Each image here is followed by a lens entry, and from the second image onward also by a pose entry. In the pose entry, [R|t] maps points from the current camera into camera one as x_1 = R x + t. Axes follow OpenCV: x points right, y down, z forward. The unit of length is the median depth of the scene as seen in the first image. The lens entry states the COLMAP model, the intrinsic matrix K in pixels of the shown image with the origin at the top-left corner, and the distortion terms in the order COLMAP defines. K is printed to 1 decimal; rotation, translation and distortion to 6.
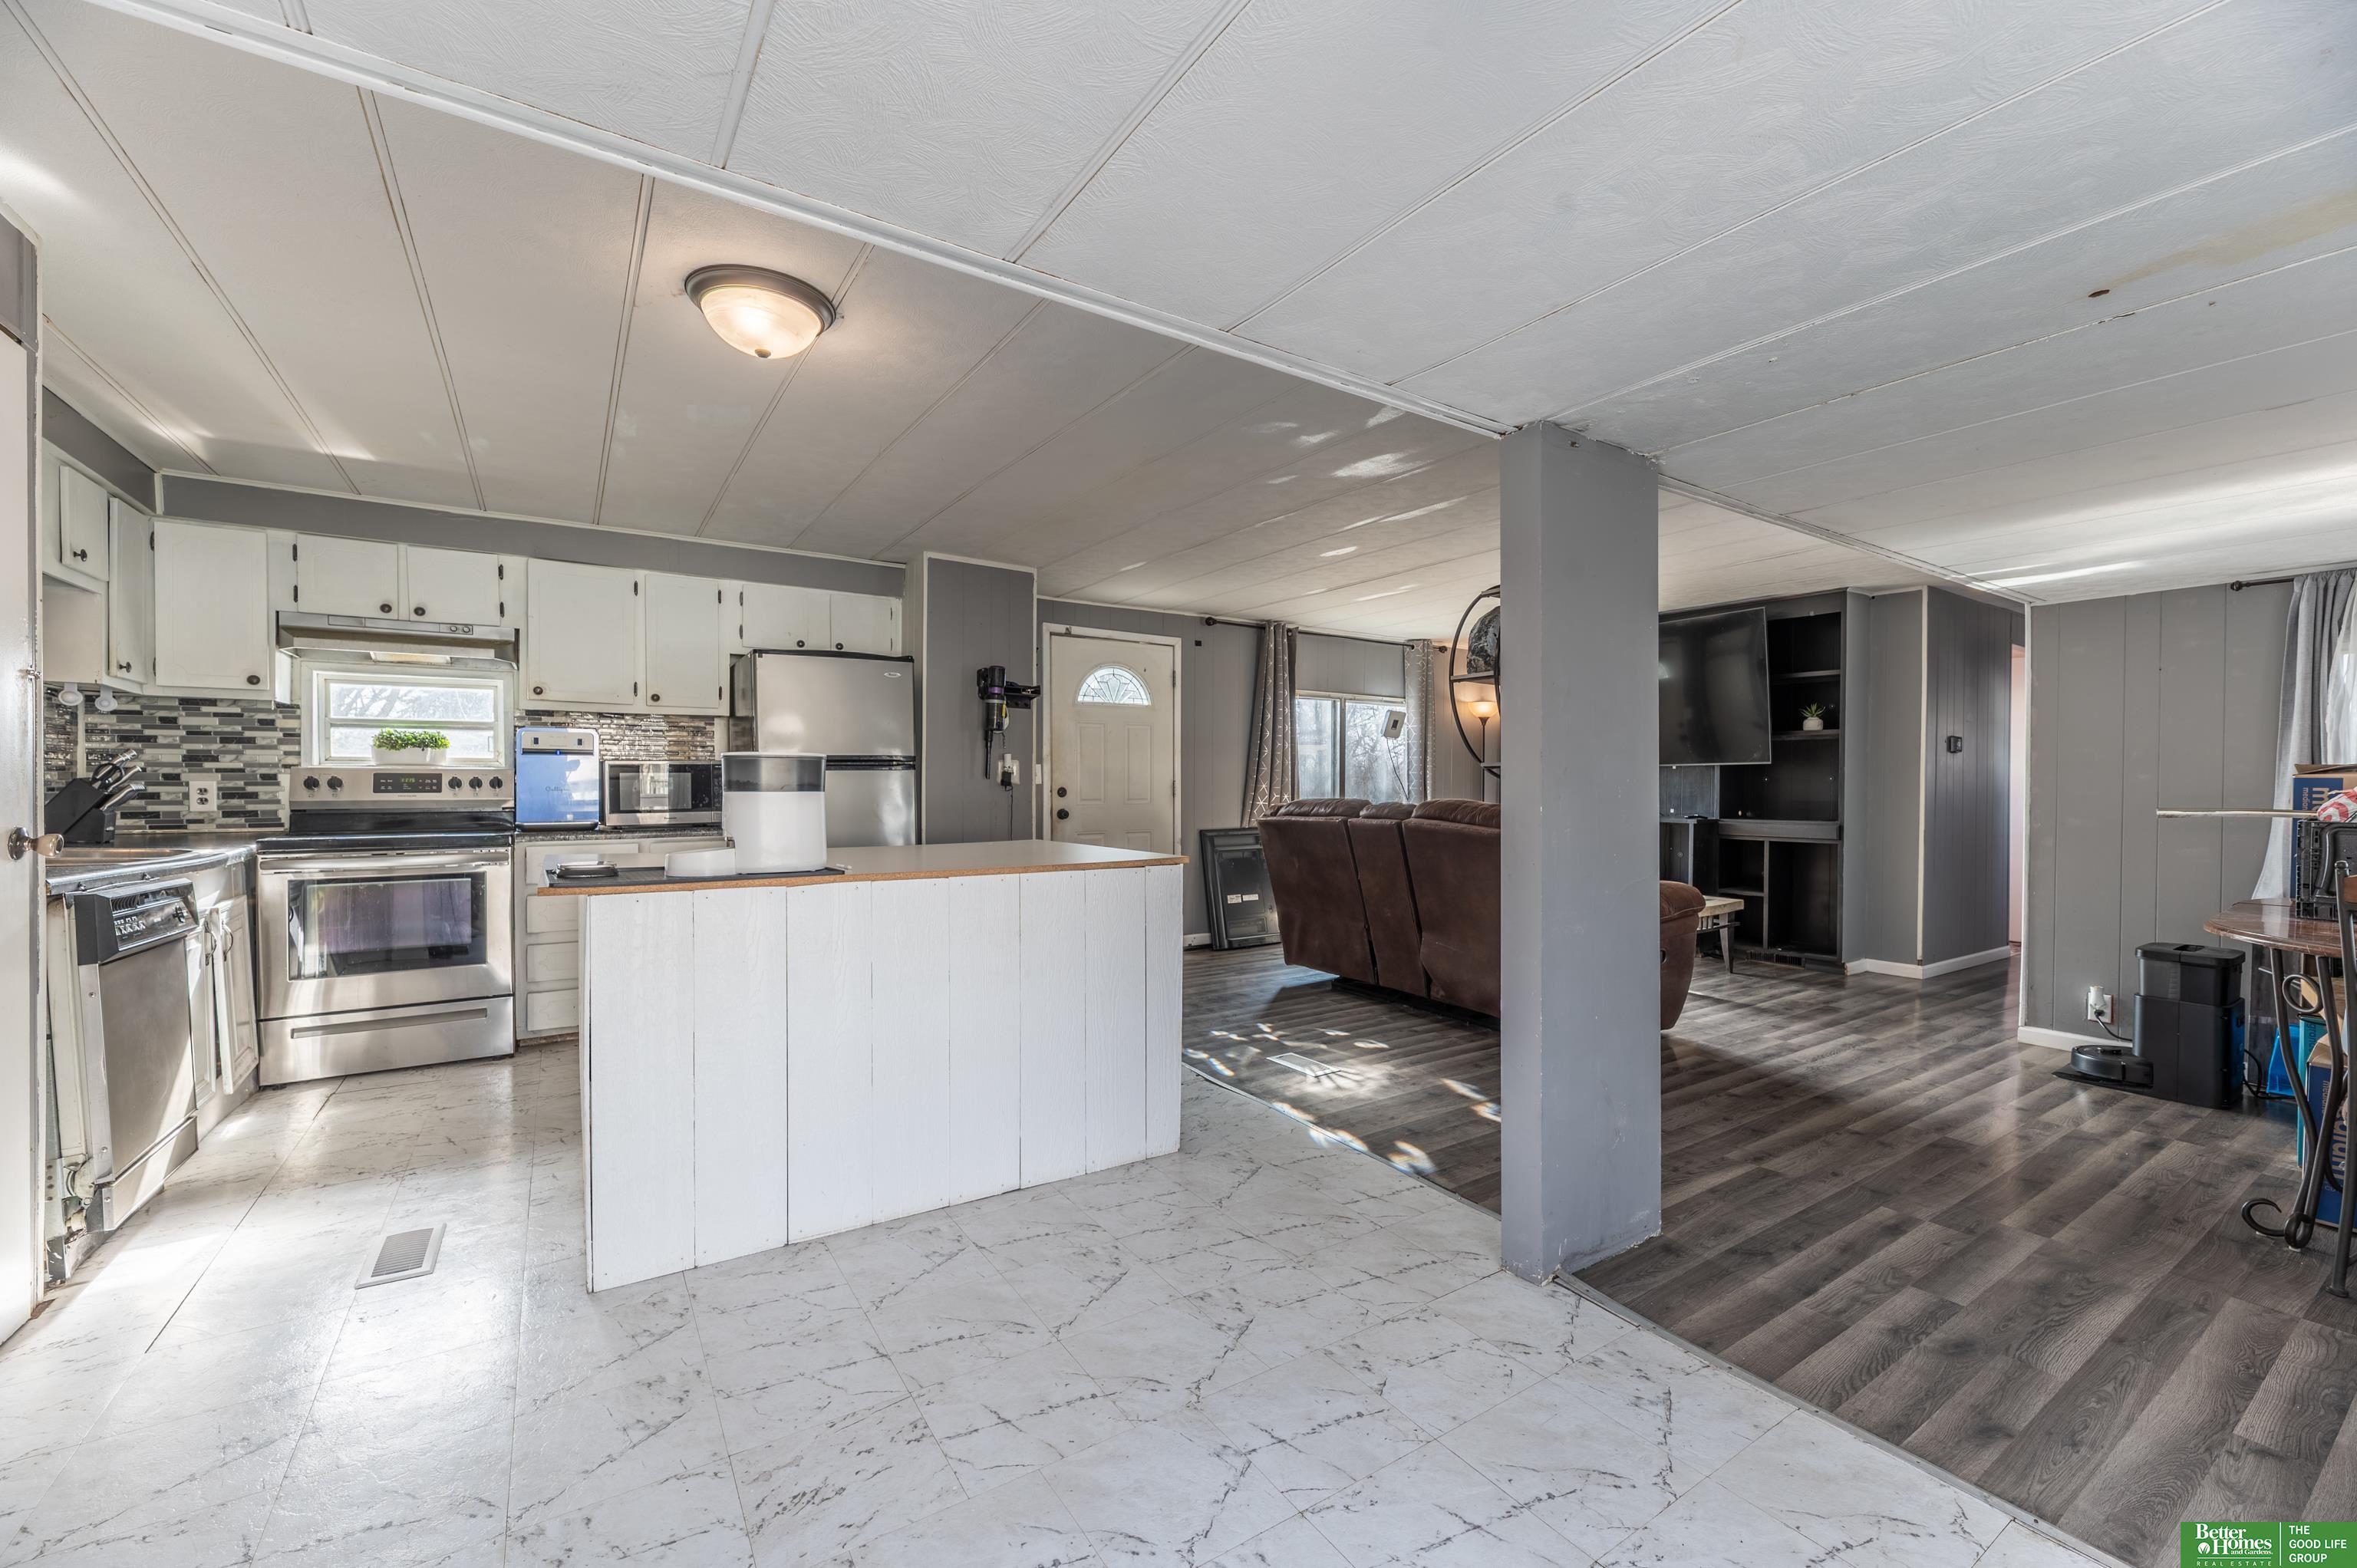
lens RADIAL K [[941.1, 0, 1179.3], [0, 941.1, 796.3], [0, 0, 1]] dist [0.001217, 0.000224]
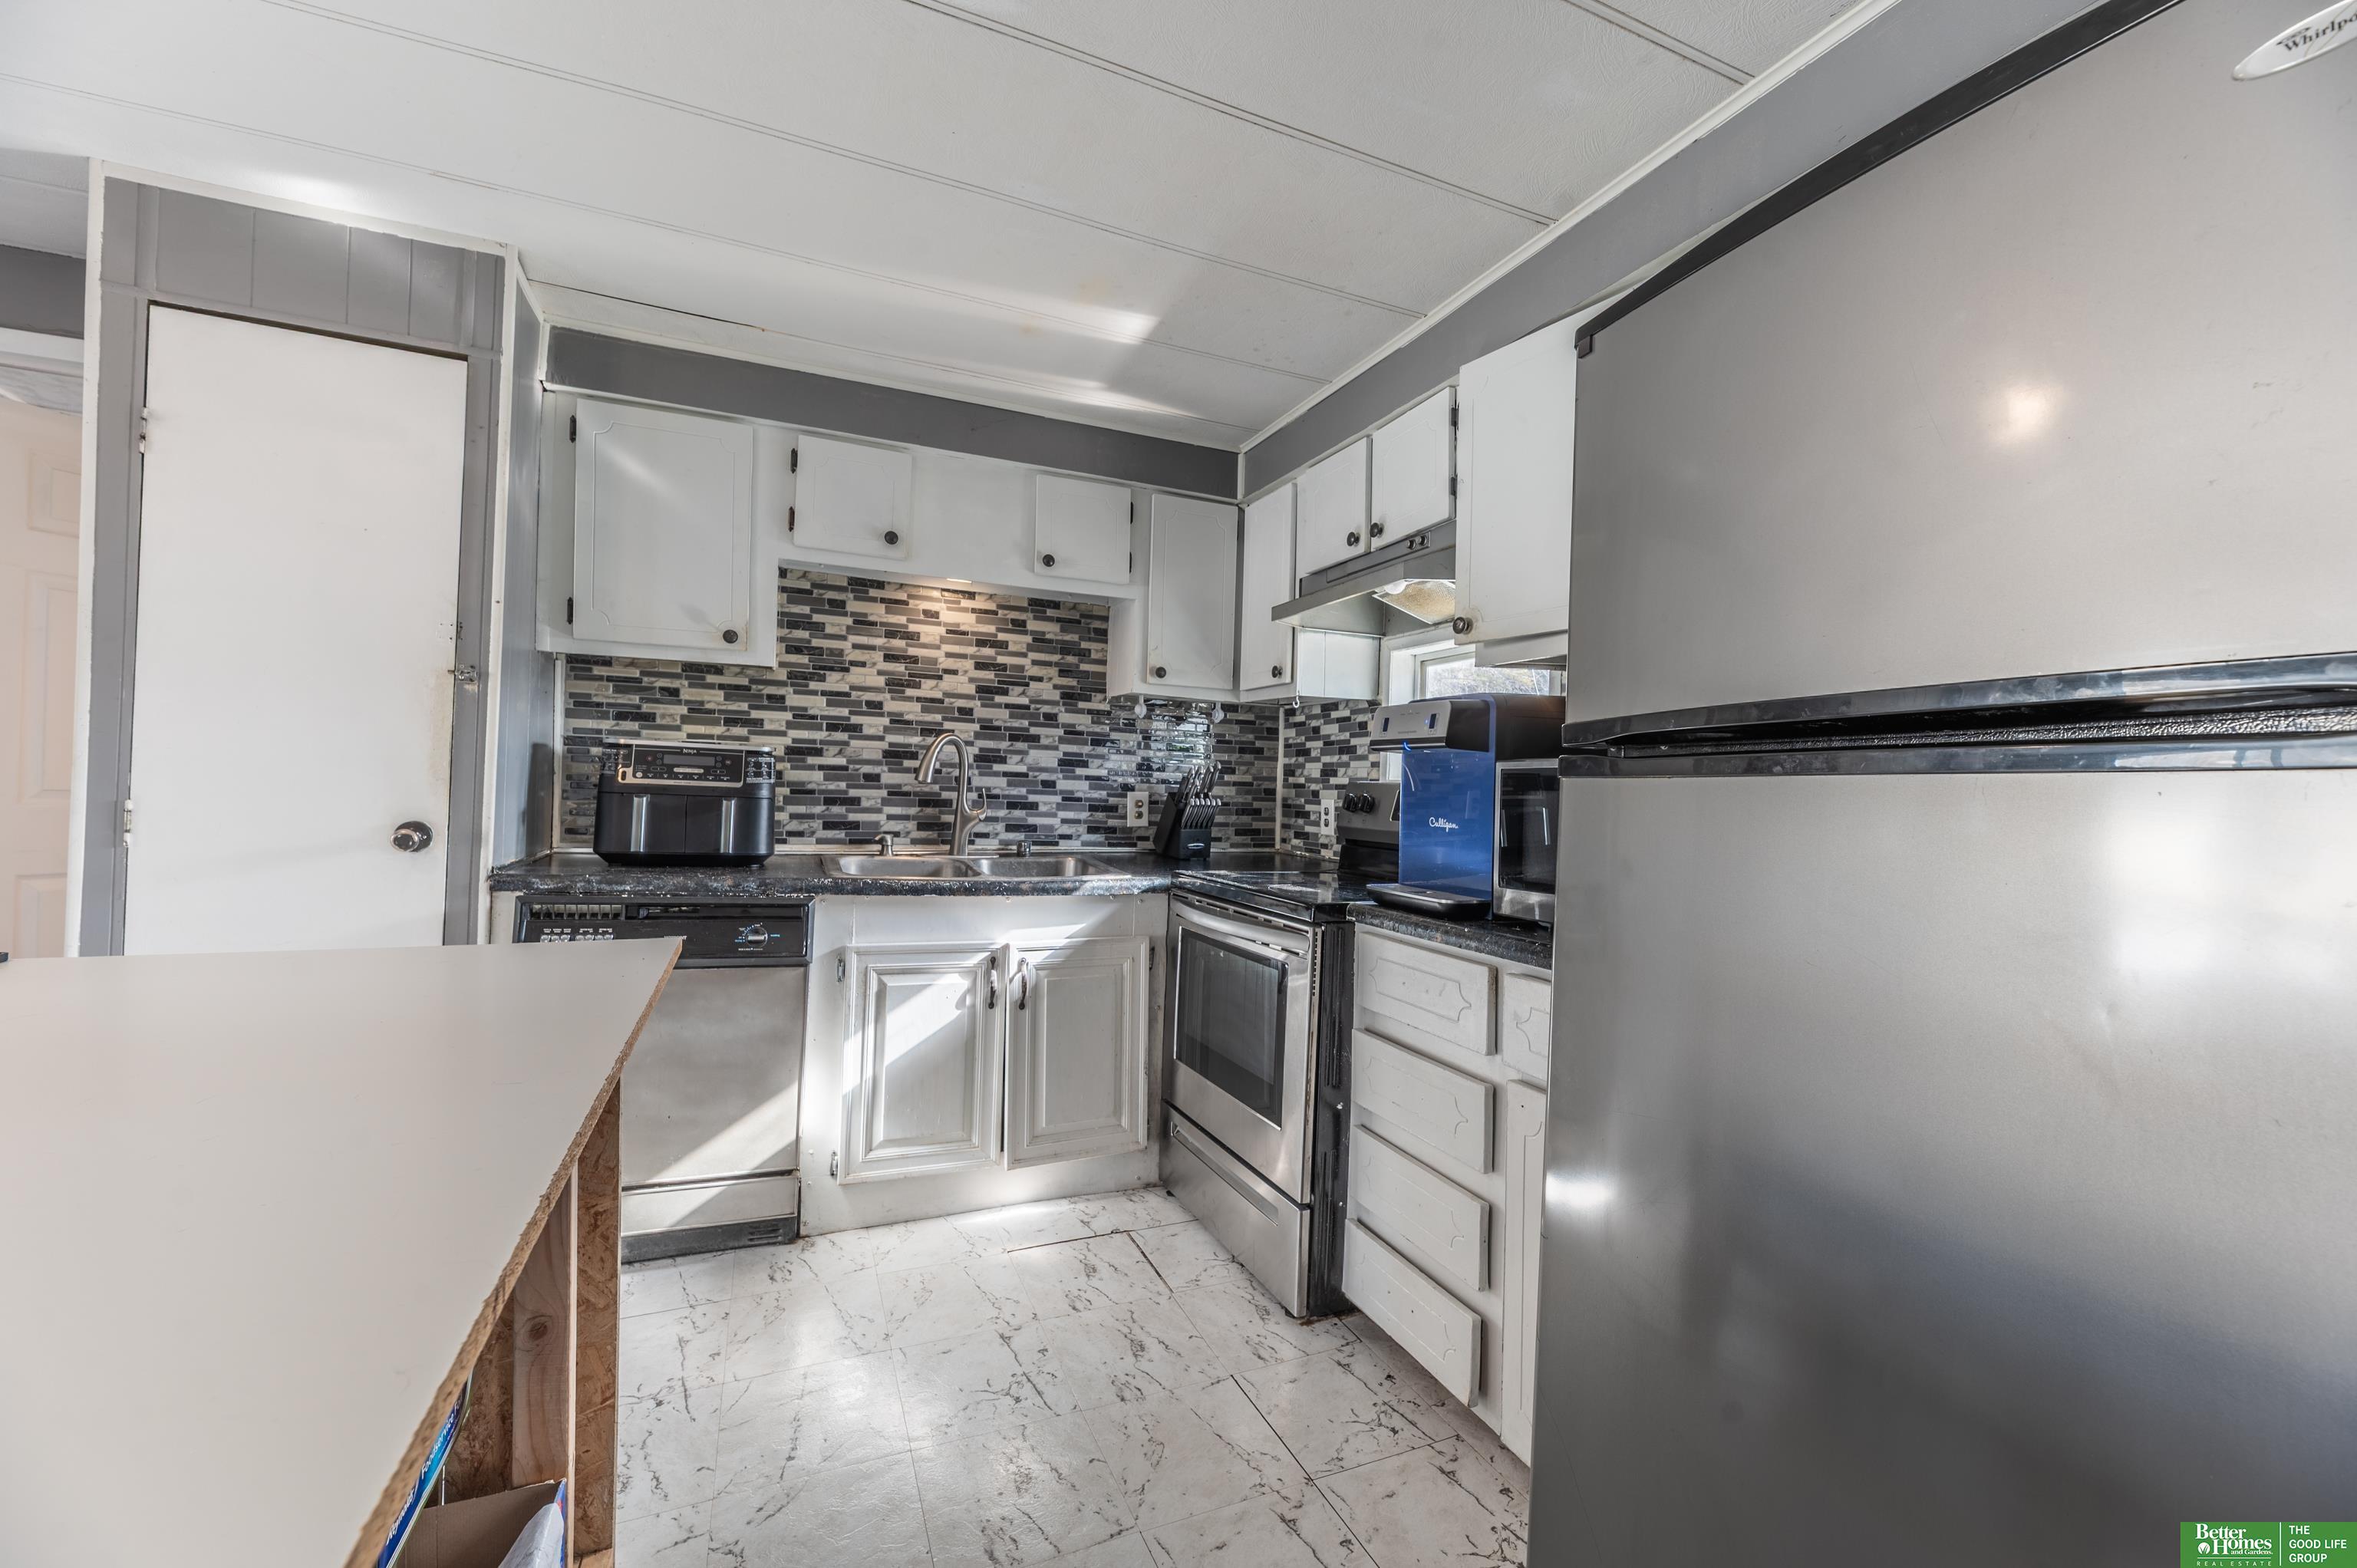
lens RADIAL K [[941.1, 0, 1180.2], [0, 941.1, 790.0], [0, 0, 1]] dist [0.001217, 0.000224]
pose [[-0.173865, -0.003544, -0.984763, -0.155524], [-0.044630, 0.998994, 0.004284, -0.019749], [0.983758, 0.044695, -0.173848, 0.898874]]
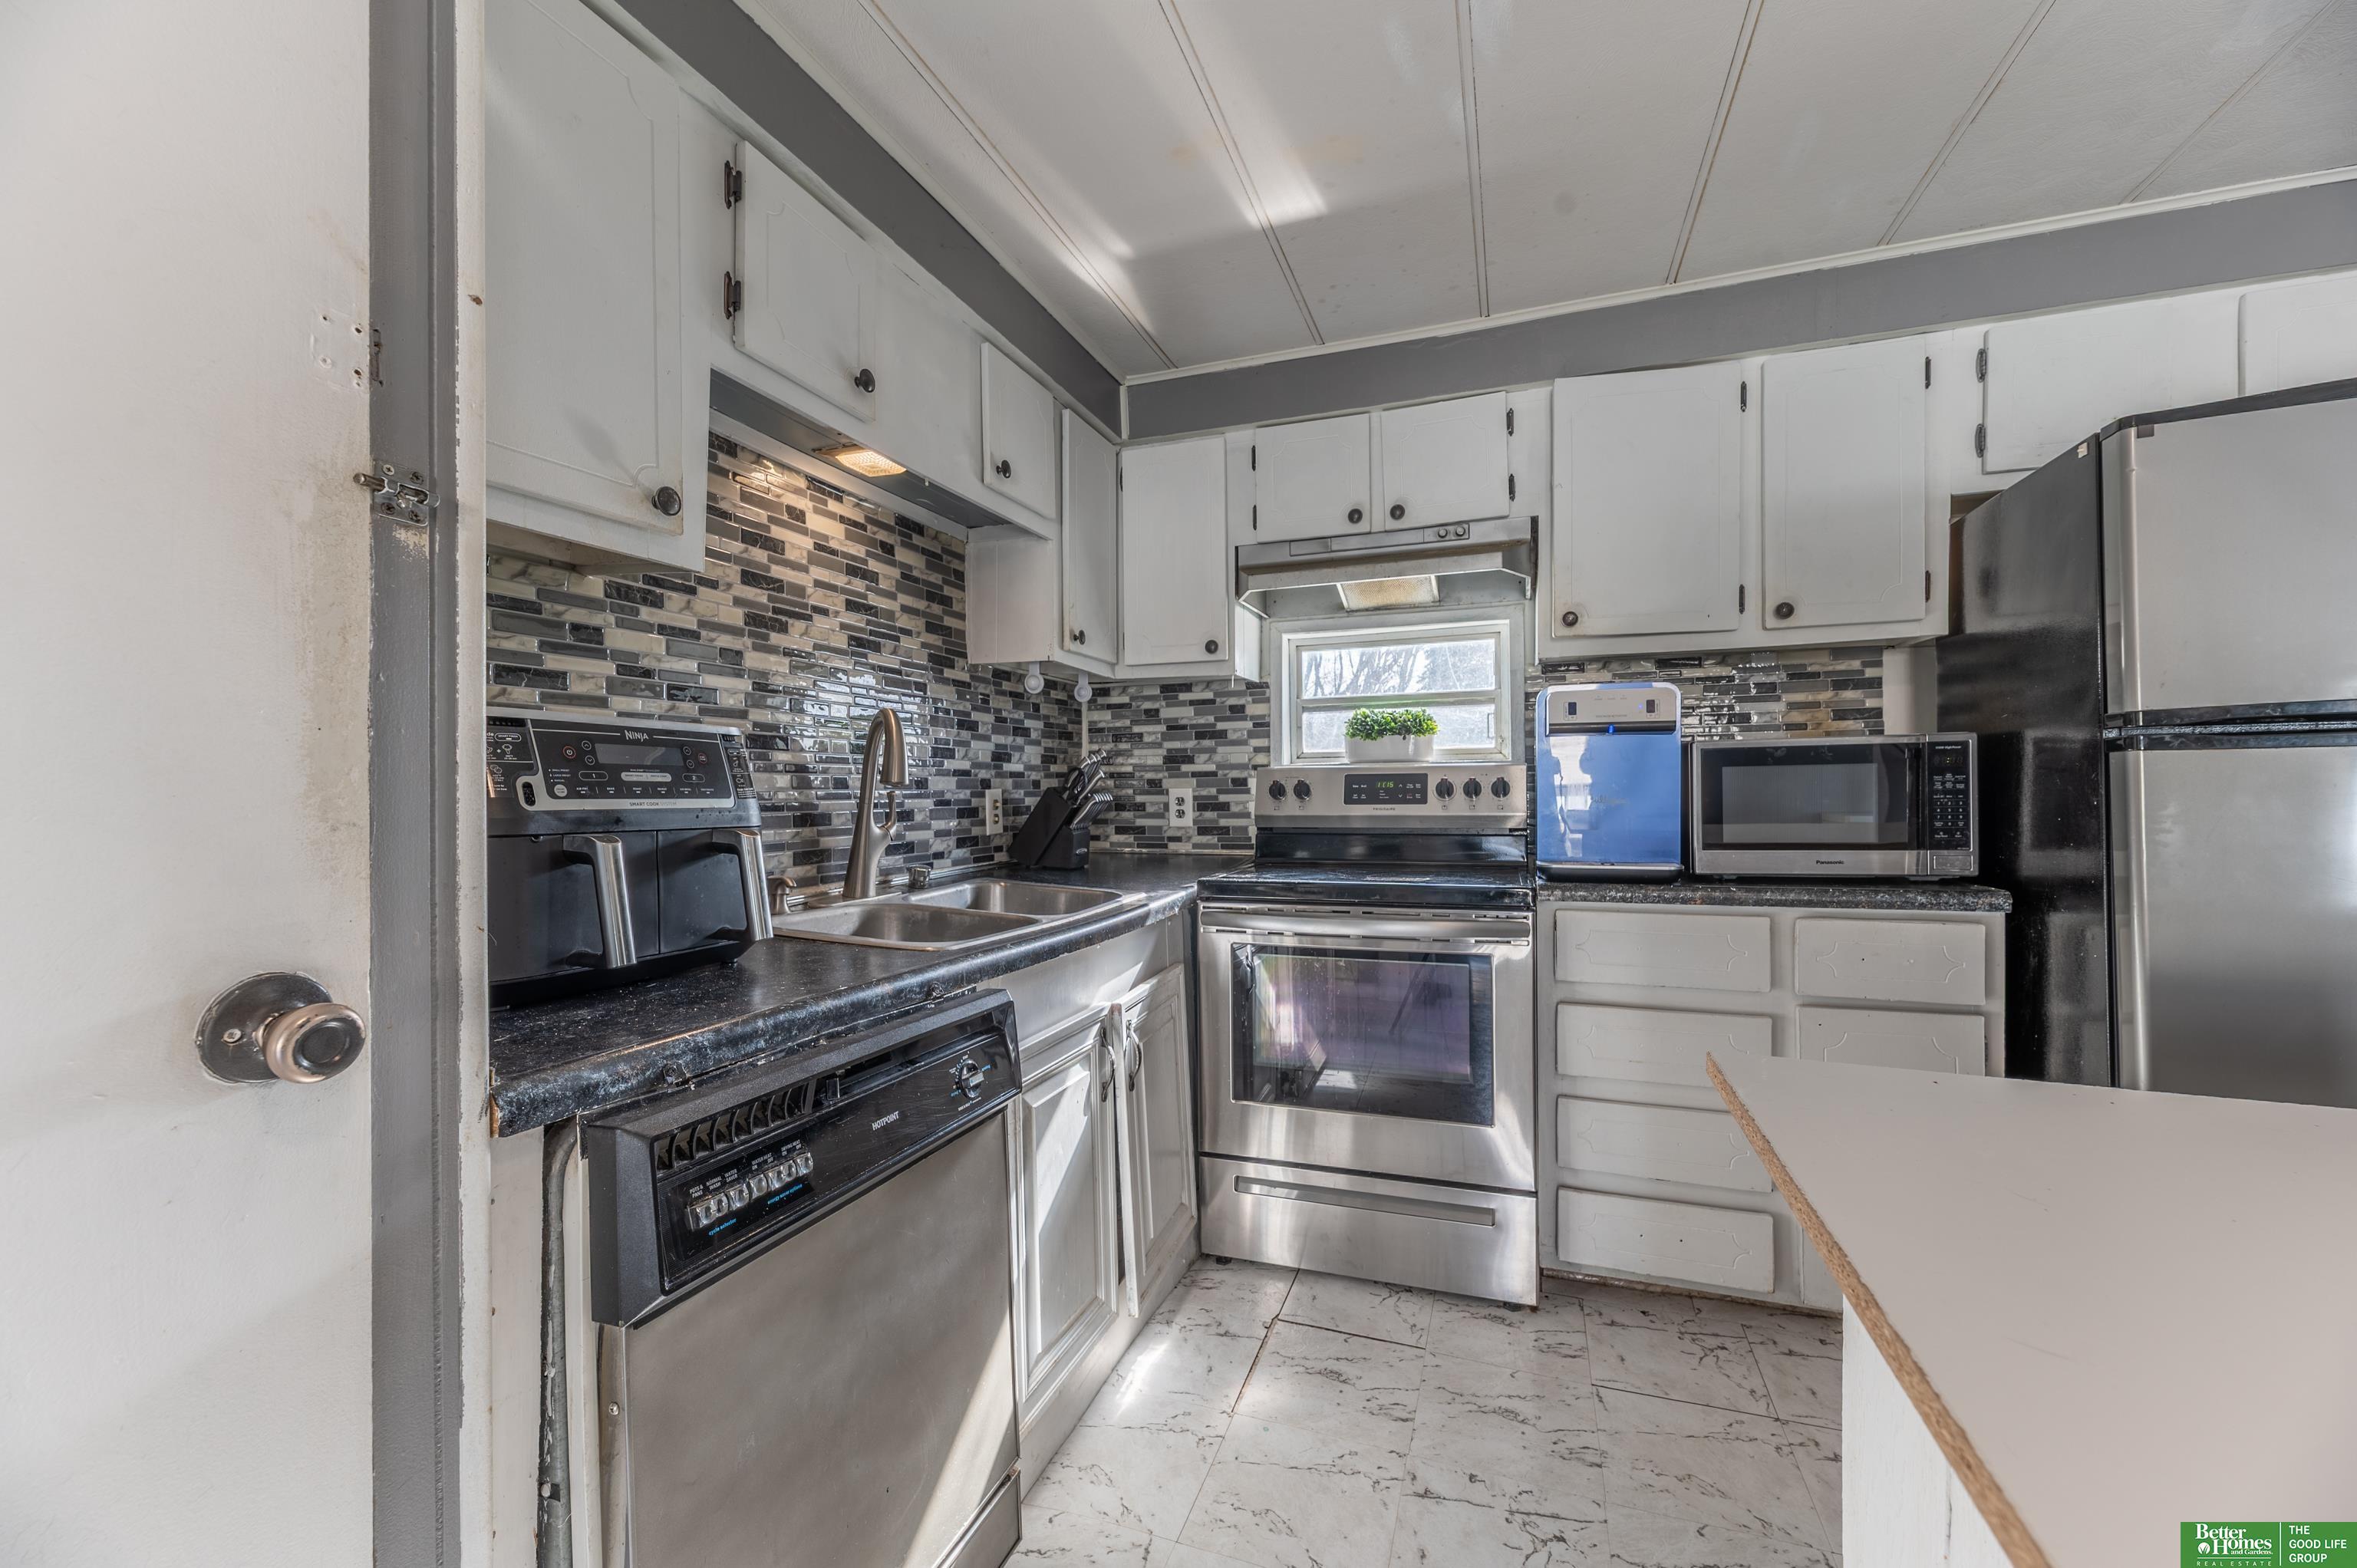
lens RADIAL K [[941.1, 0, 1179.8], [0, 941.1, 791.9], [0, 0, 1]] dist [0.001217, 0.000224]
pose [[0.598456, 0.000027, -0.801156, -0.361059], [0.000152, 1.000000, 0.000147, -0.011639], [0.801156, -0.000210, 0.598456, 0.469288]]
